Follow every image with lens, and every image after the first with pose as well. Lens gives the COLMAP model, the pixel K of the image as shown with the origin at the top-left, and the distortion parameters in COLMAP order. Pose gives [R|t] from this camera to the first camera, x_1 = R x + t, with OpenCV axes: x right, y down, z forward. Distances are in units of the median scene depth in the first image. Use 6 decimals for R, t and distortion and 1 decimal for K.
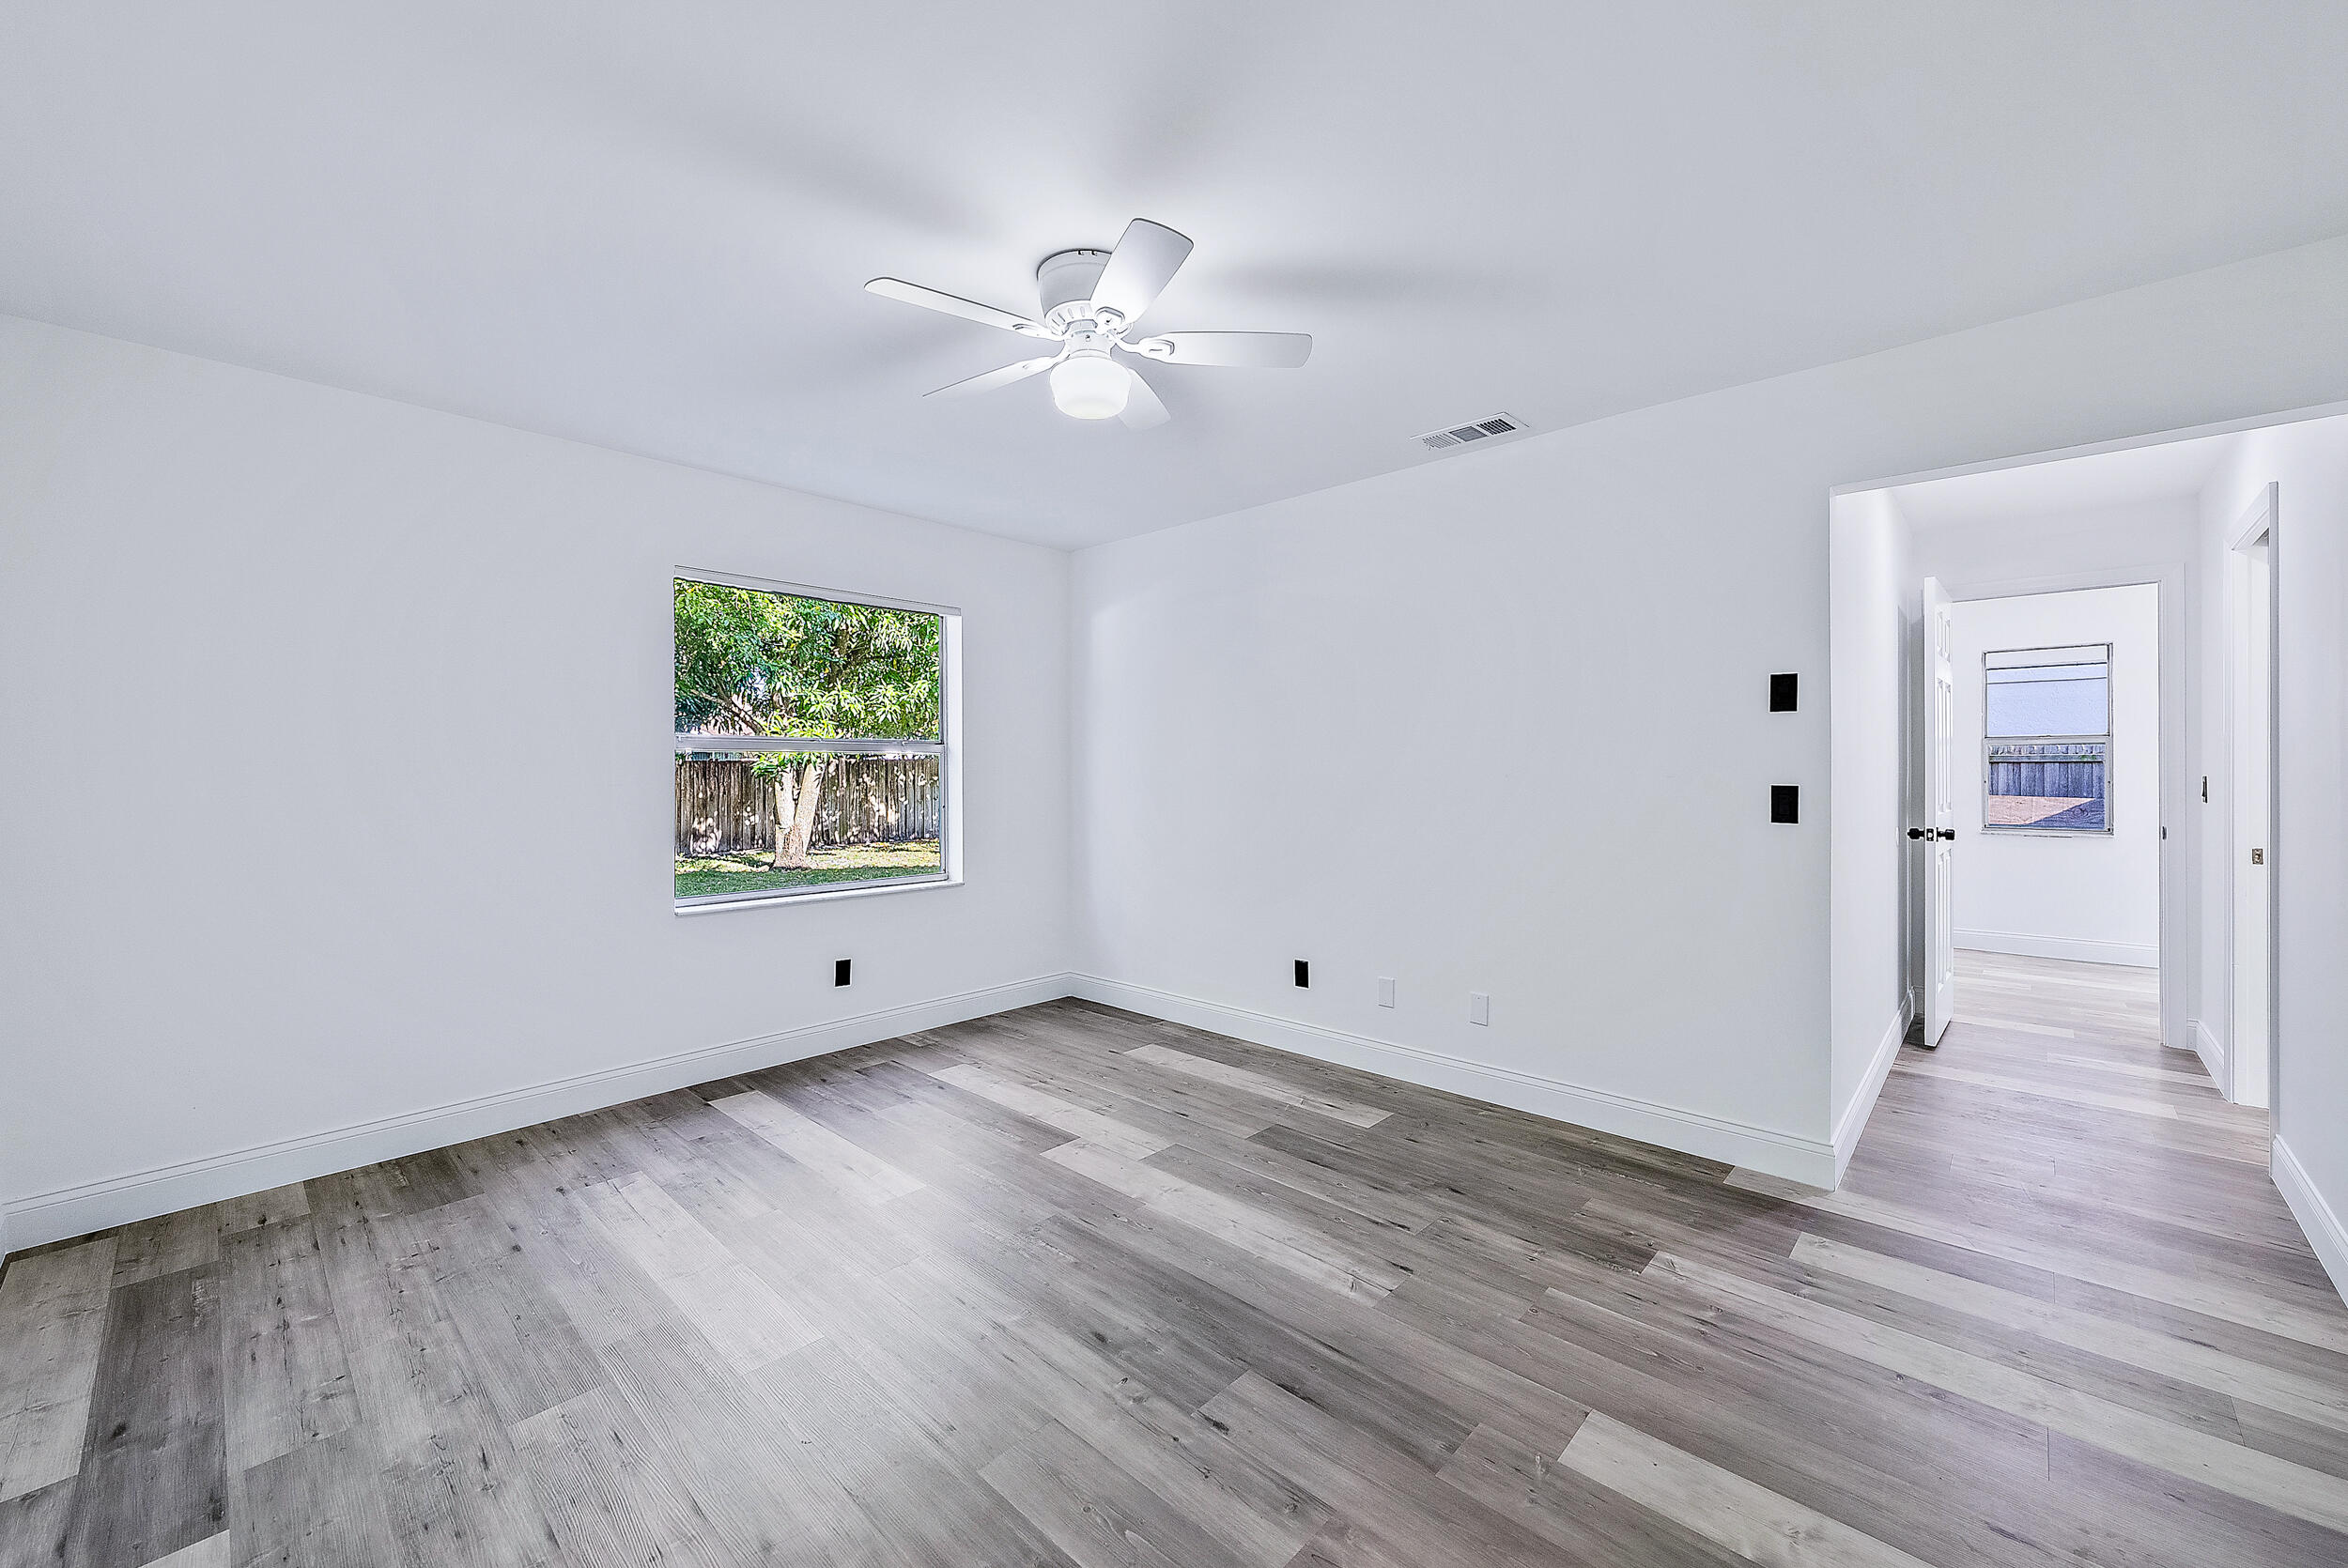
lens RADIAL K [[917.7, 0, 1181.0], [0, 917.7, 787.5], [0, 0, 1]] dist [-0.002990, -0.000481]
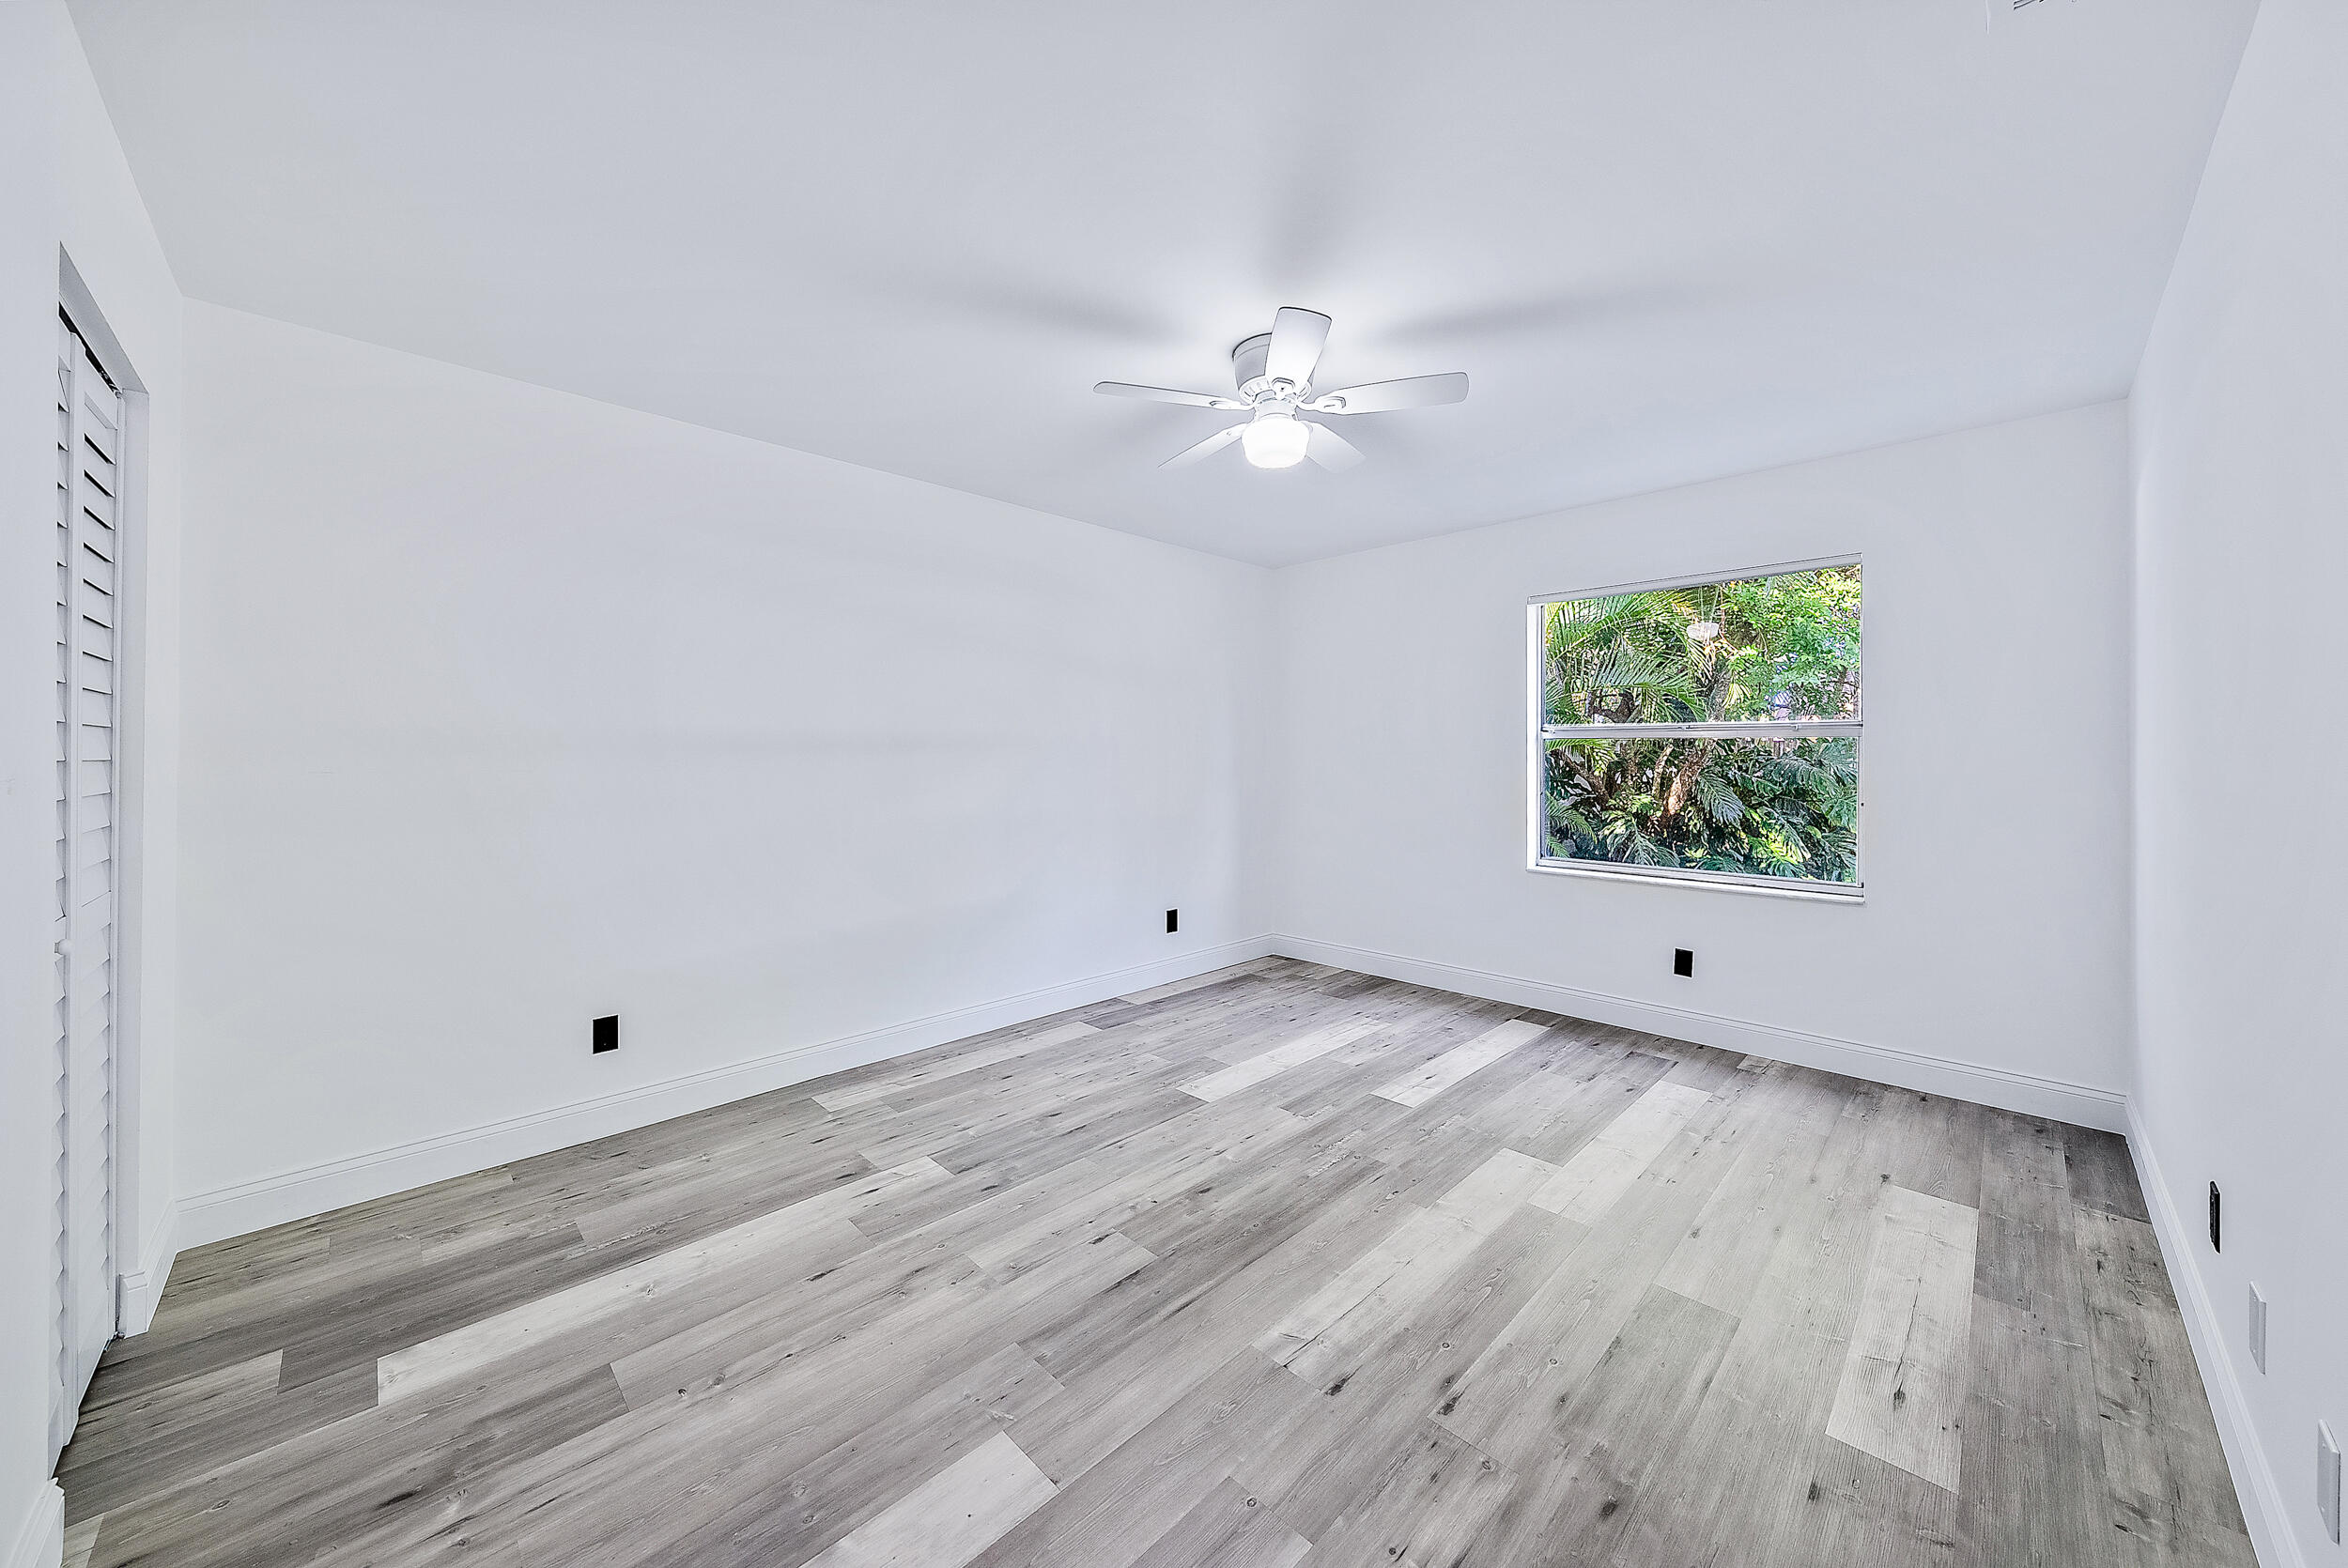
lens RADIAL K [[807.1, 0, 1183.4], [0, 807.1, 765.6], [0, 0, 1]] dist [-0.006530, -0.000081]
pose [[-0.030822, 0.014979, -0.999413, 0.842186], [-0.020726, 0.999663, 0.015622, -0.022163], [0.999310, 0.021195, -0.030501, 0.787560]]
